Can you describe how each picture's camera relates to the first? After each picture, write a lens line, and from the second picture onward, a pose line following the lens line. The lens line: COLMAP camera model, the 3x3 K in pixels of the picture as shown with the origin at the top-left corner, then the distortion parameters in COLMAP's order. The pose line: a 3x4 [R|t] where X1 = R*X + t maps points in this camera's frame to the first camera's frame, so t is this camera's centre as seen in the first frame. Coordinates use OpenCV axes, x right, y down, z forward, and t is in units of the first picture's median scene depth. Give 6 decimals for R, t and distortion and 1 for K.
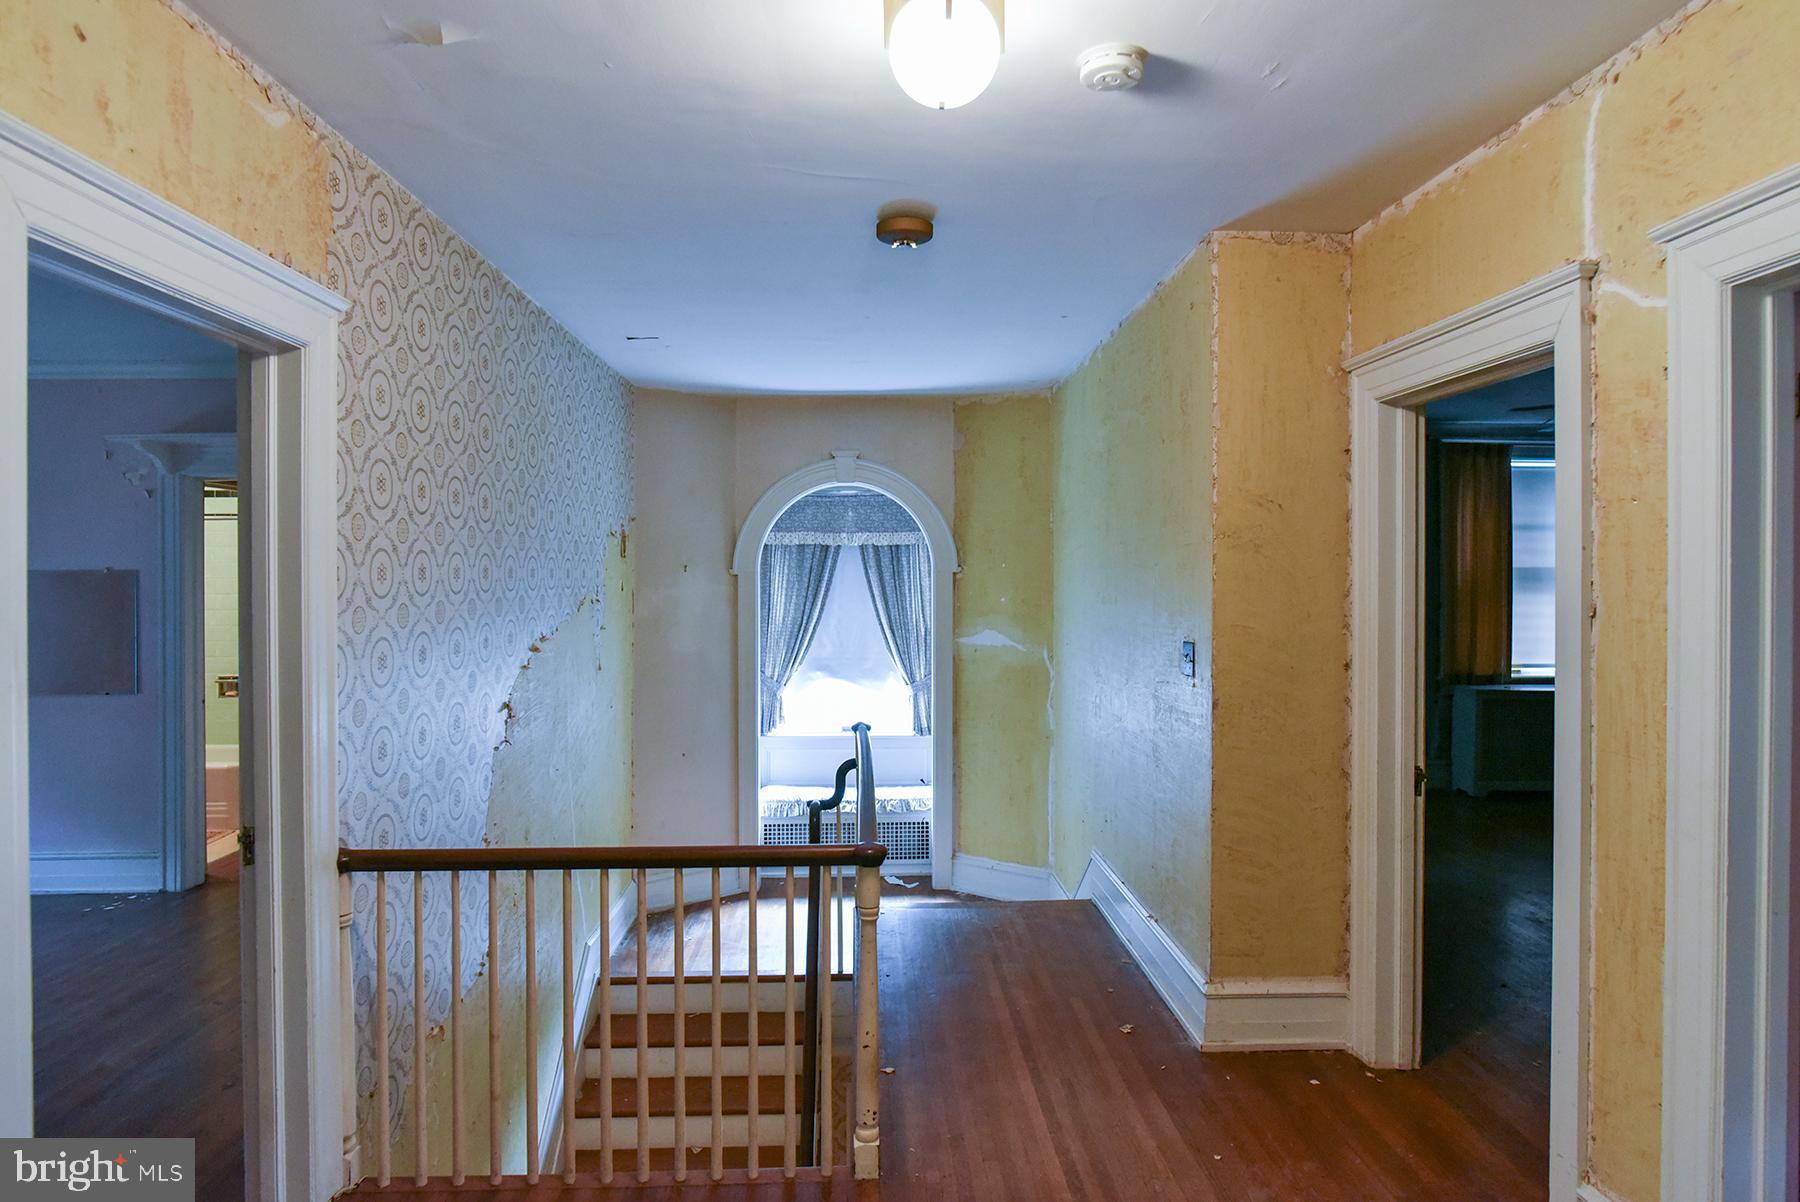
lens RADIAL K [[1058.5, 0, 912.4], [0, 1058.5, 588.3], [0, 0, 1]] dist [-0.020510, 0.003664]
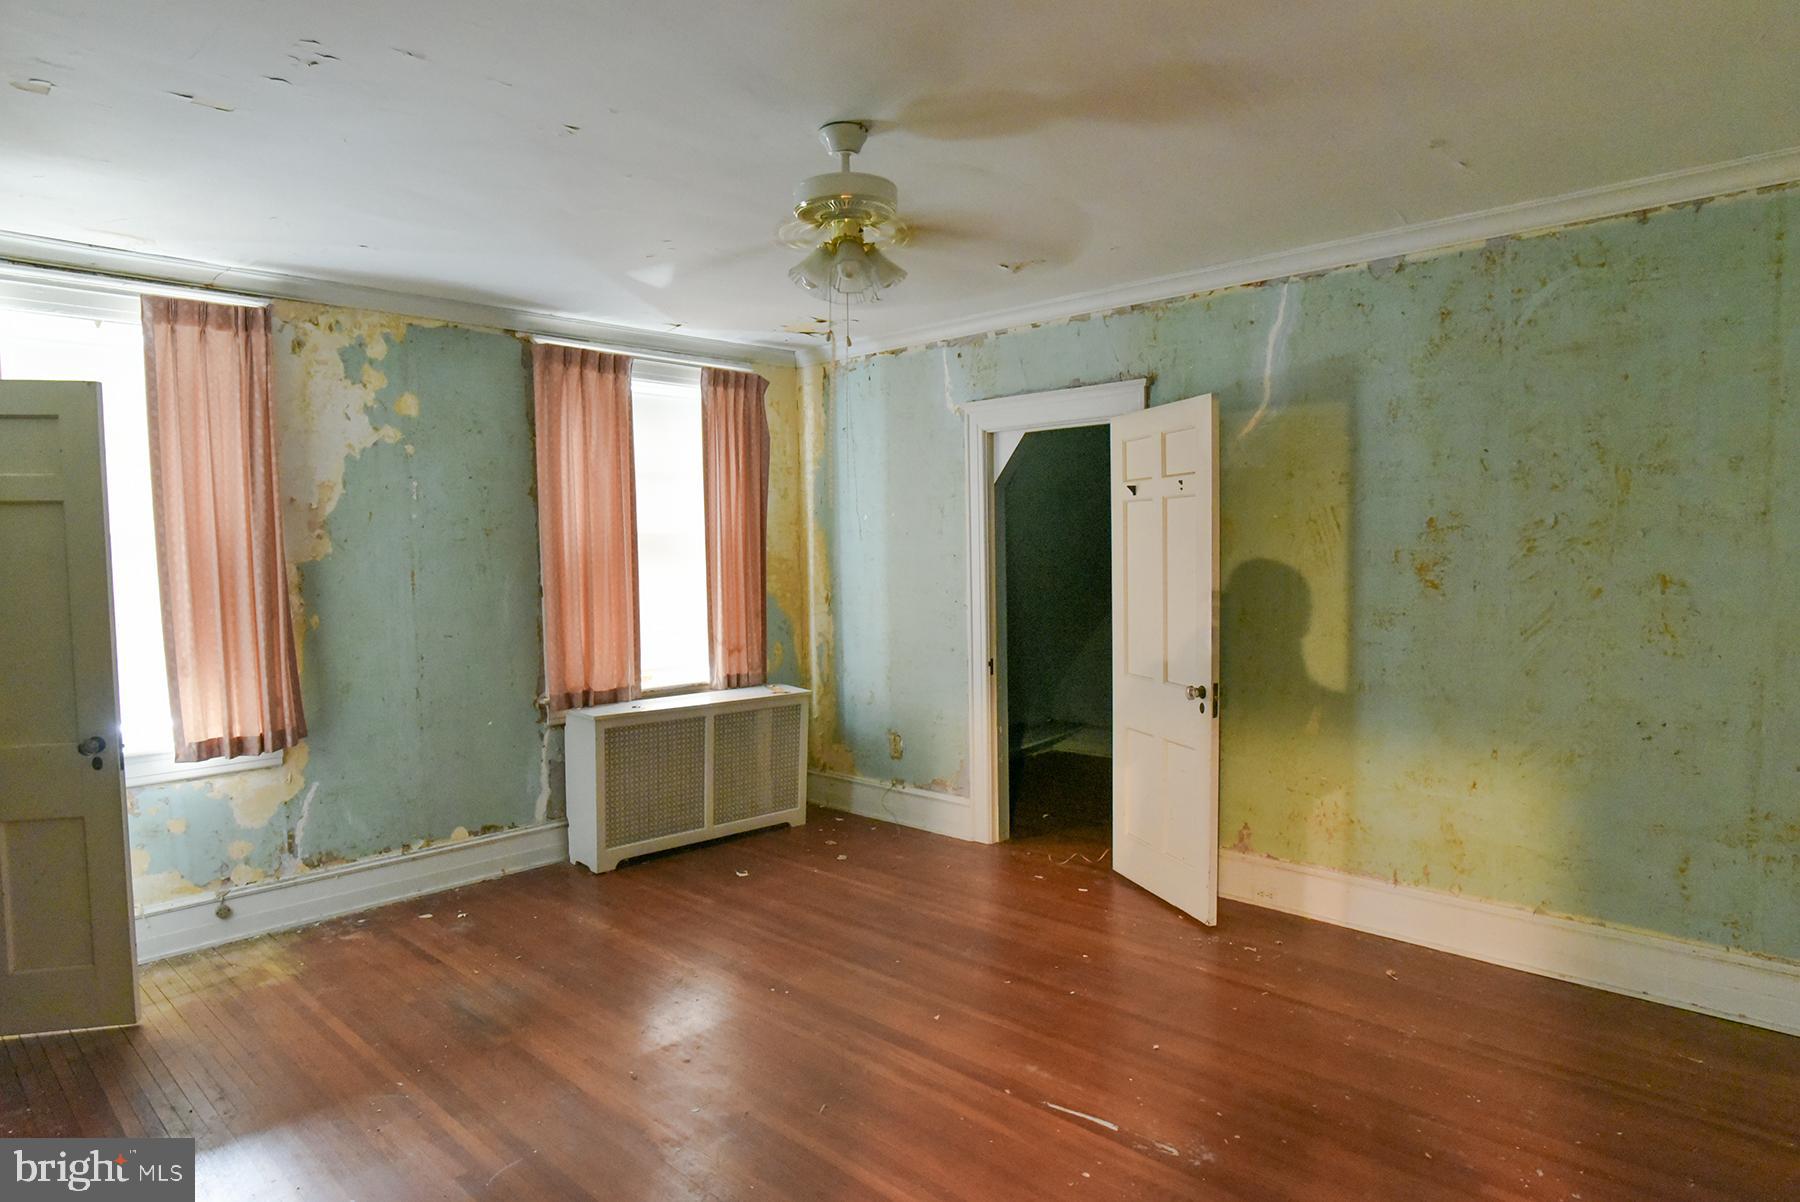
lens RADIAL K [[1058.5, 0, 892.6], [0, 1058.5, 610.2], [0, 0, 1]] dist [-0.020510, 0.003664]
pose [[0.728809, -0.046508, 0.683136, 0.212501], [0.020412, 0.998723, 0.046217, 0.001206], [-0.684413, -0.019739, 0.728827, 0.372476]]
